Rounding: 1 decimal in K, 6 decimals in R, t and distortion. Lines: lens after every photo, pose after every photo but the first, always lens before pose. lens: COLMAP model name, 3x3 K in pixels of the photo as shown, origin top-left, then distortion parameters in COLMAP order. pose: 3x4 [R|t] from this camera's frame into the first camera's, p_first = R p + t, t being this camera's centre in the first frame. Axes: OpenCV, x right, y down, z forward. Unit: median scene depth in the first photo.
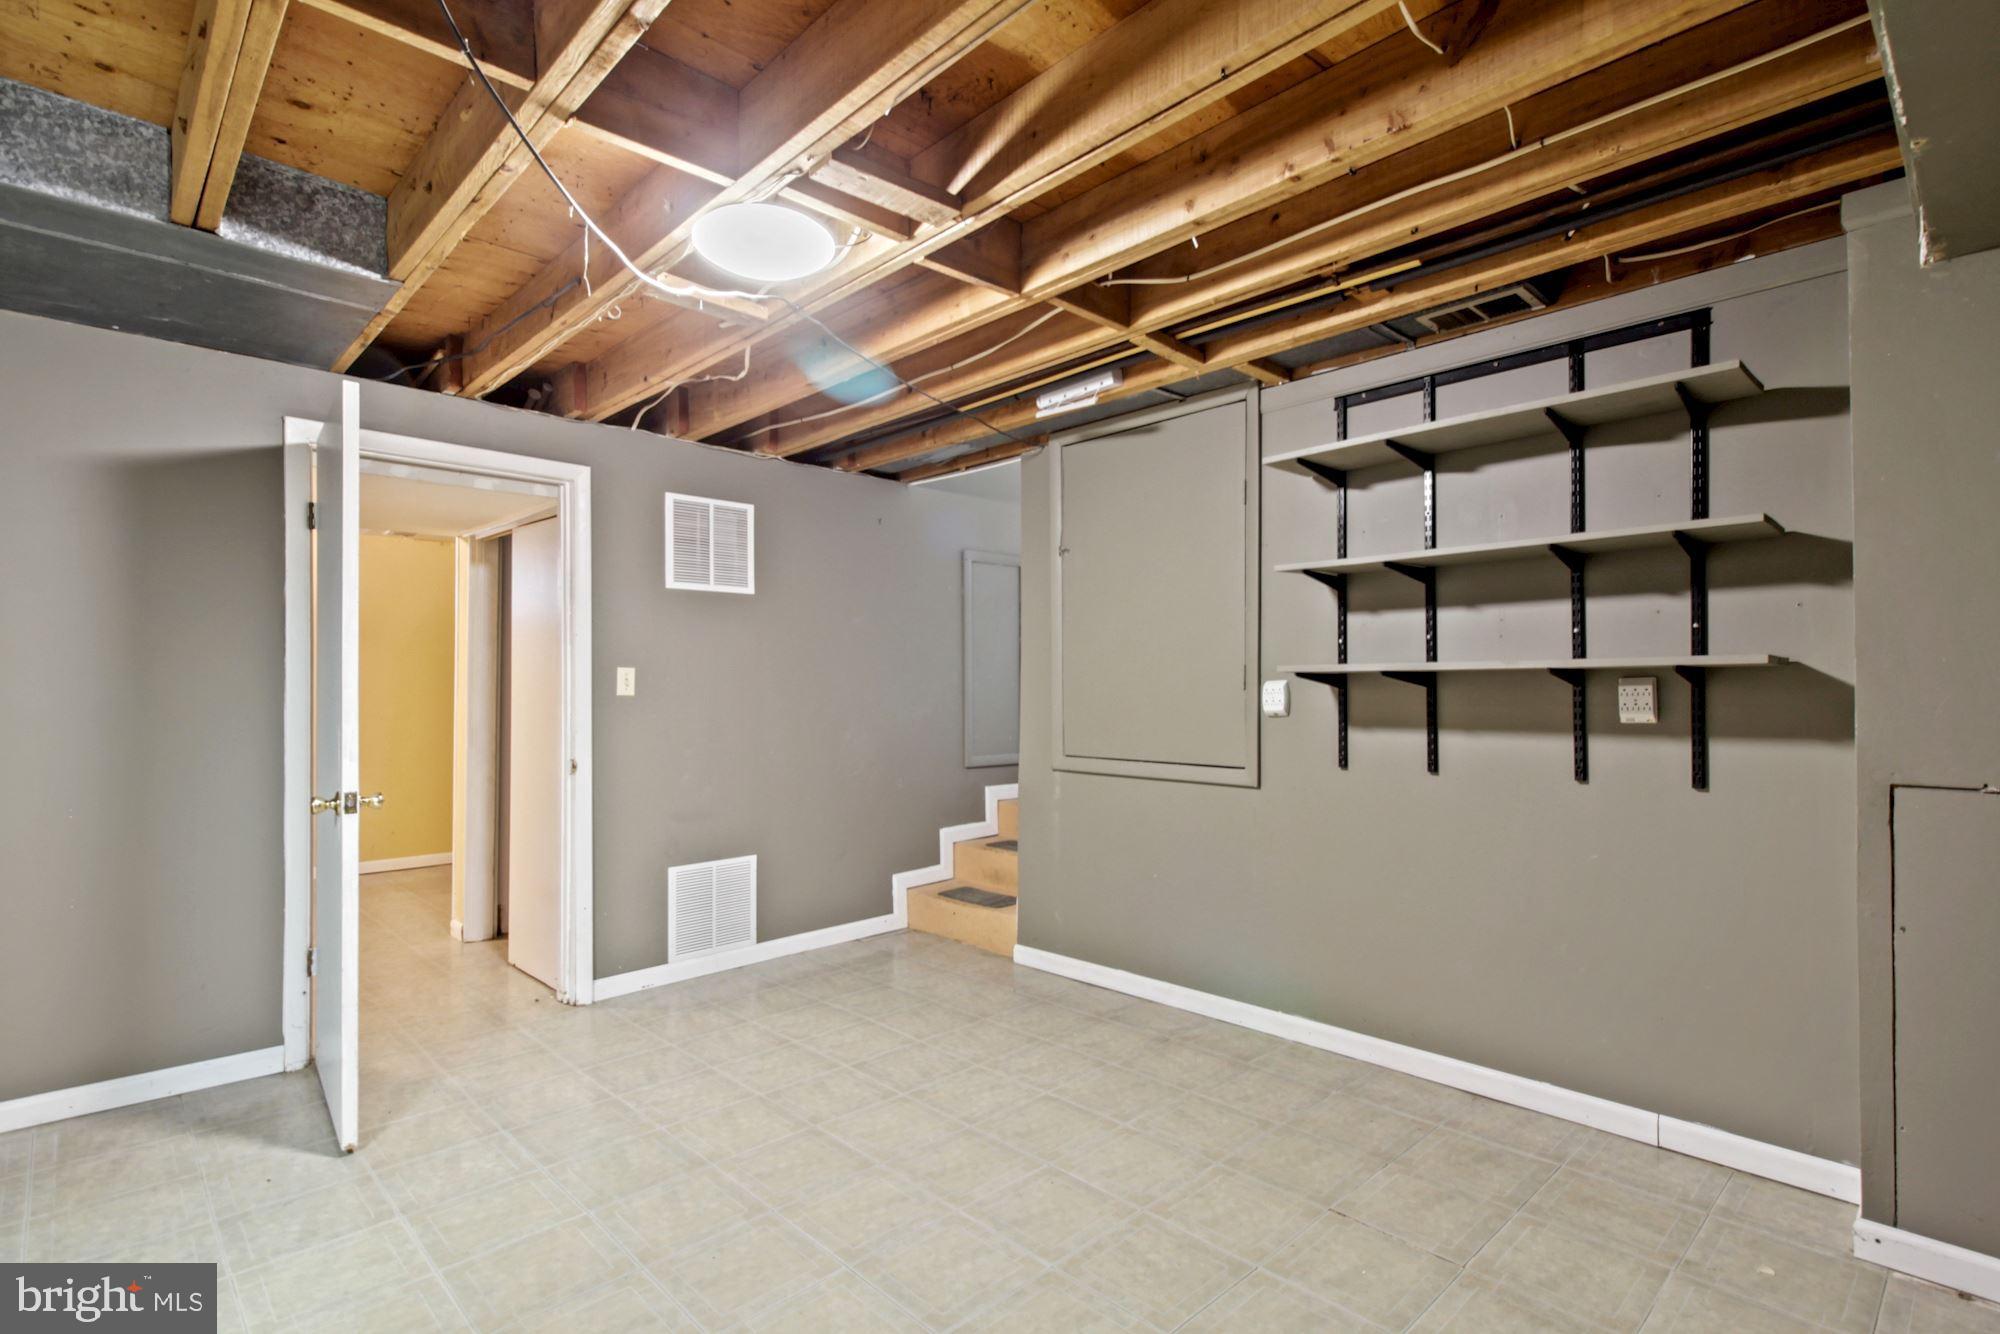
lens RADIAL K [[945.4, 0, 1013.1], [0, 945.4, 688.3], [0, 0, 1]] dist [0.025923, -0.000279]
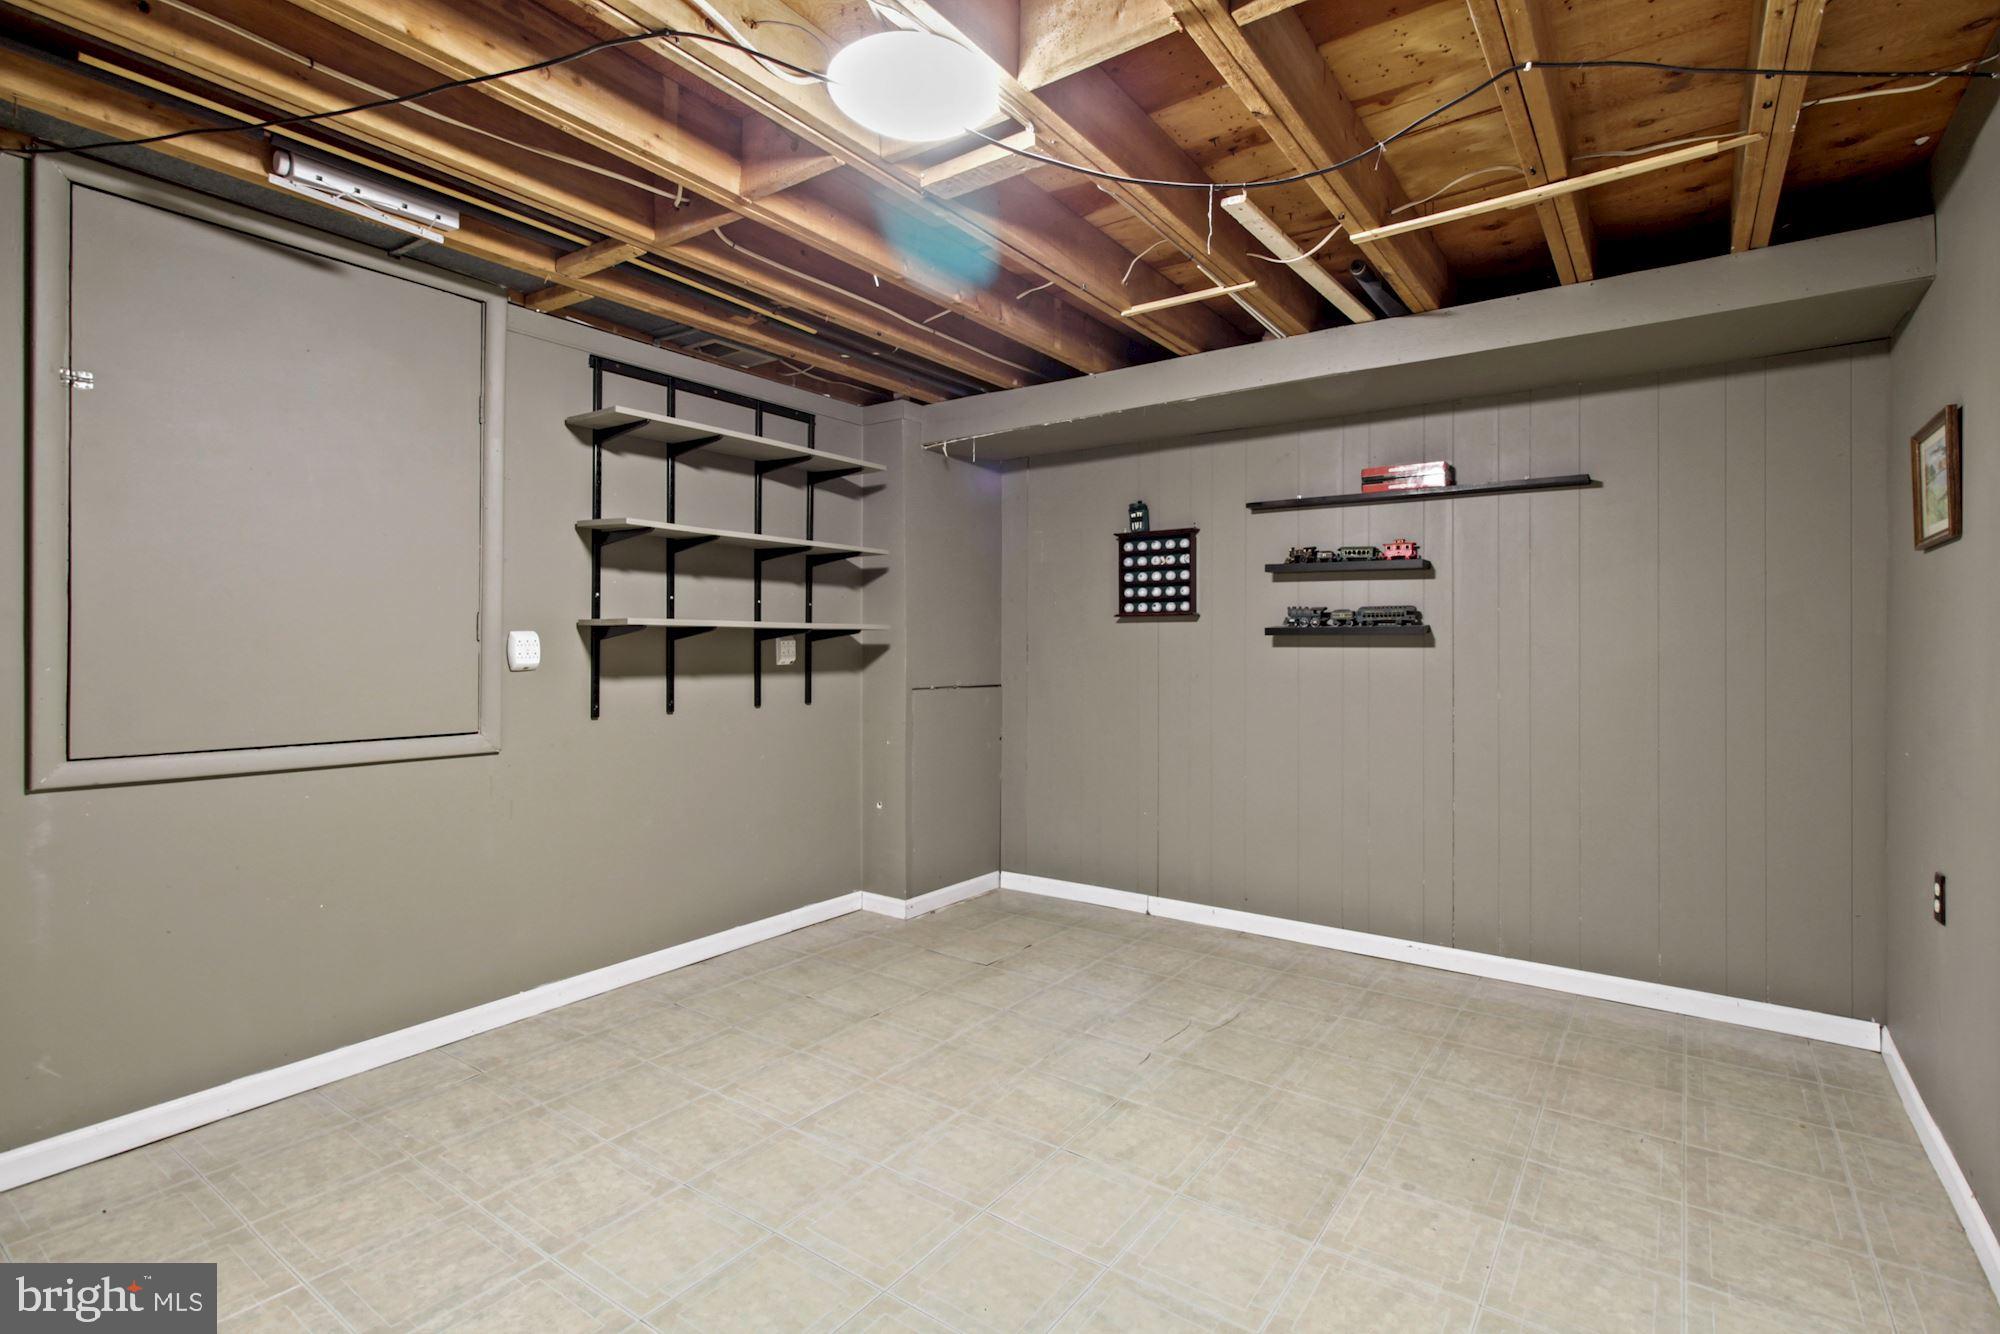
lens RADIAL K [[954.4, 0, 1015.9], [0, 954.4, 653.0], [0, 0, 1]] dist [0.003007, -0.000513]
pose [[-0.188085, -0.006038, 0.982134, -0.887826], [-0.006012, 0.999969, 0.004996, 0.006601], [-0.982134, -0.004965, -0.188115, 0.878954]]
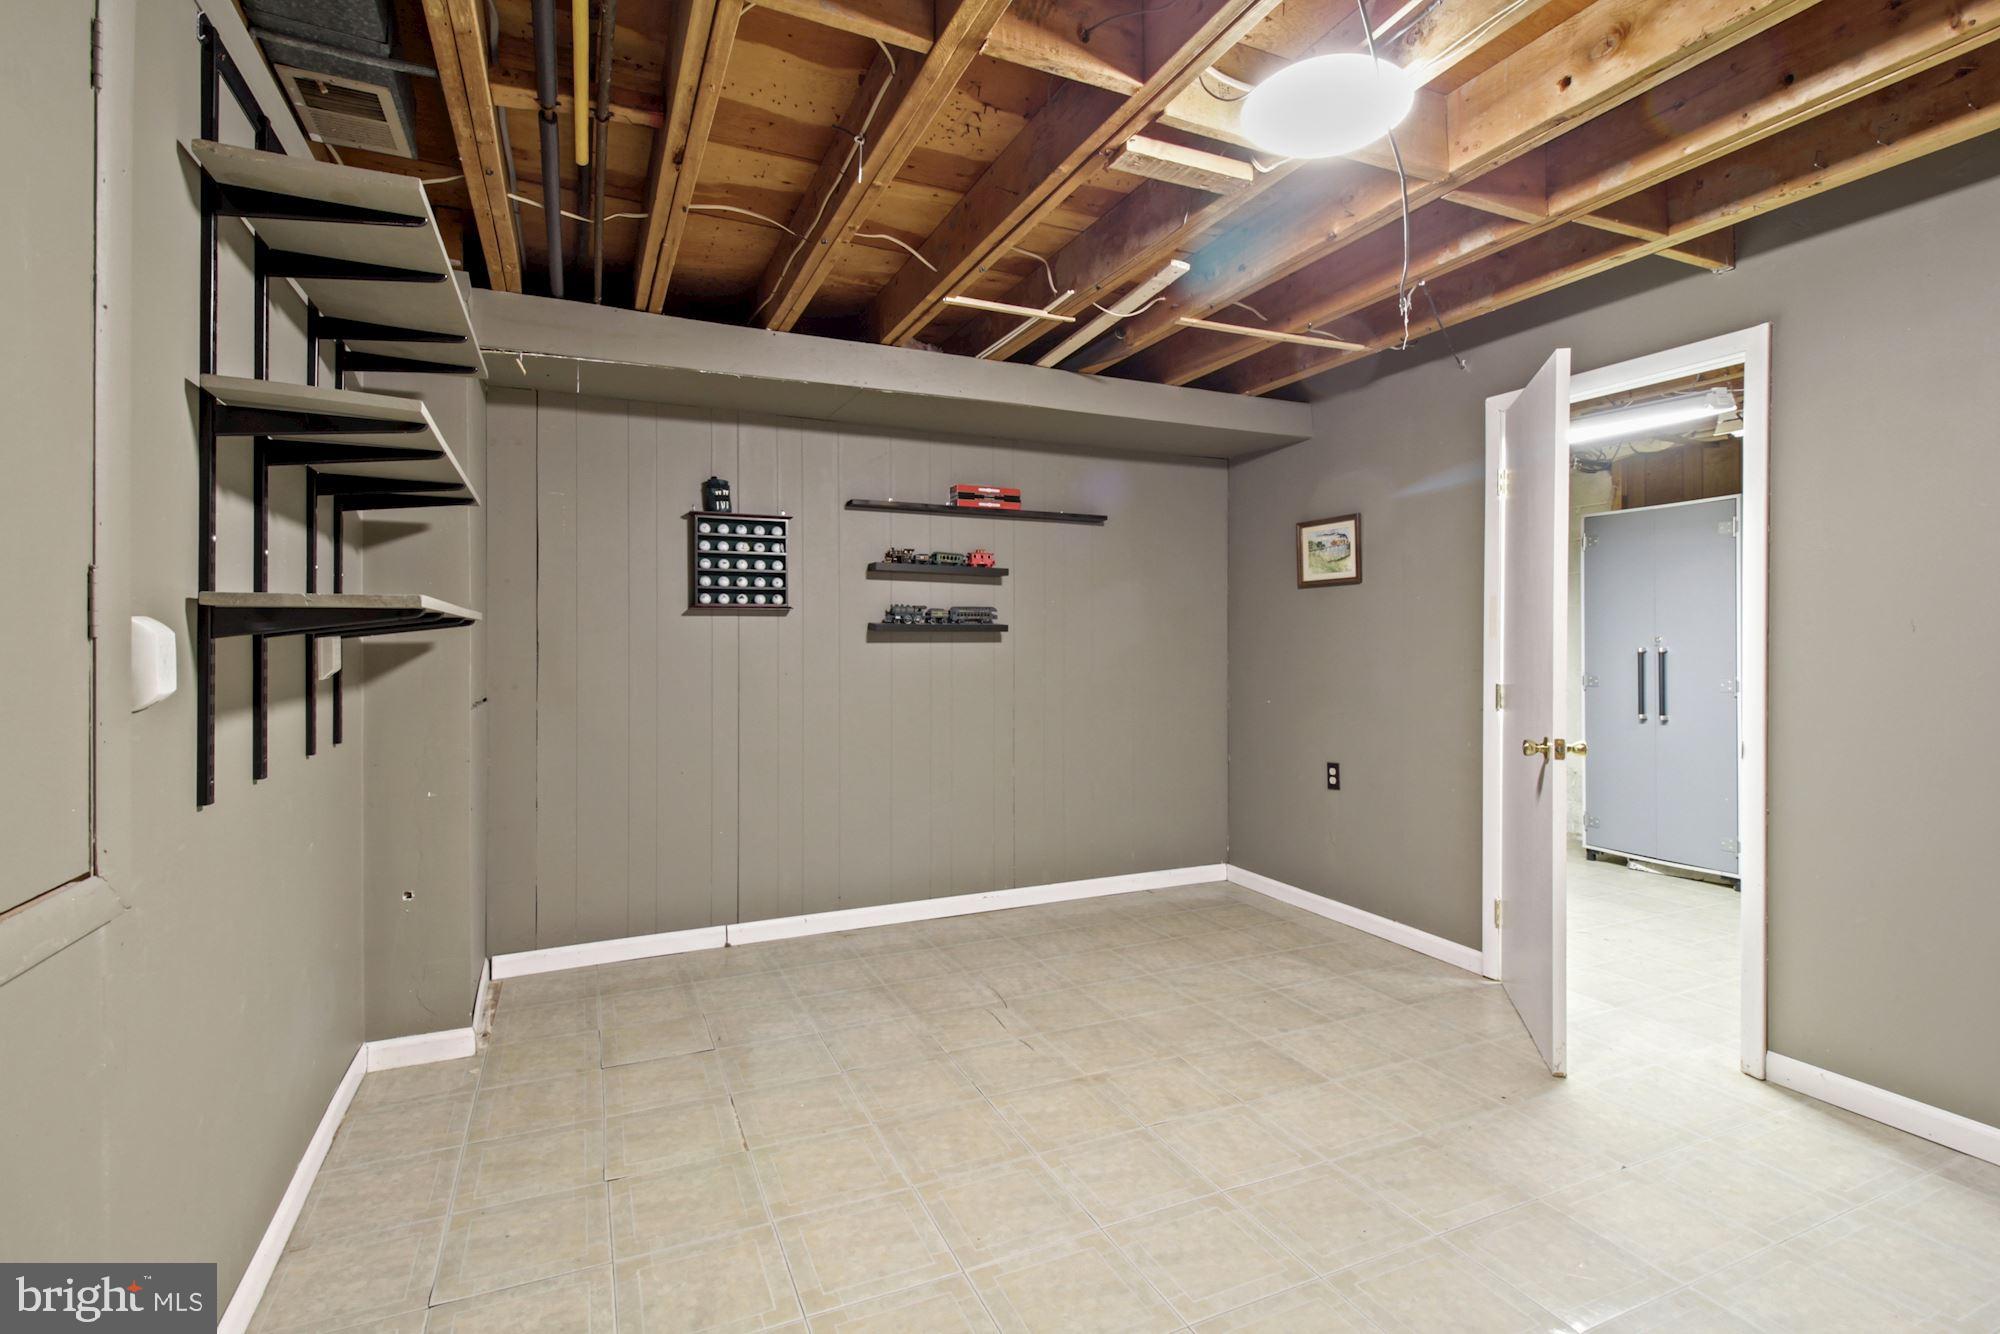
lens RADIAL K [[954.4, 0, 1015.9], [0, 954.4, 653.0], [0, 0, 1]] dist [0.003007, -0.000513]
pose [[-0.947683, 0.001399, 0.319211, -0.223282], [0.004724, 0.999942, 0.009643, 0.004115], [-0.319179, 0.010647, -0.947635, 1.556830]]
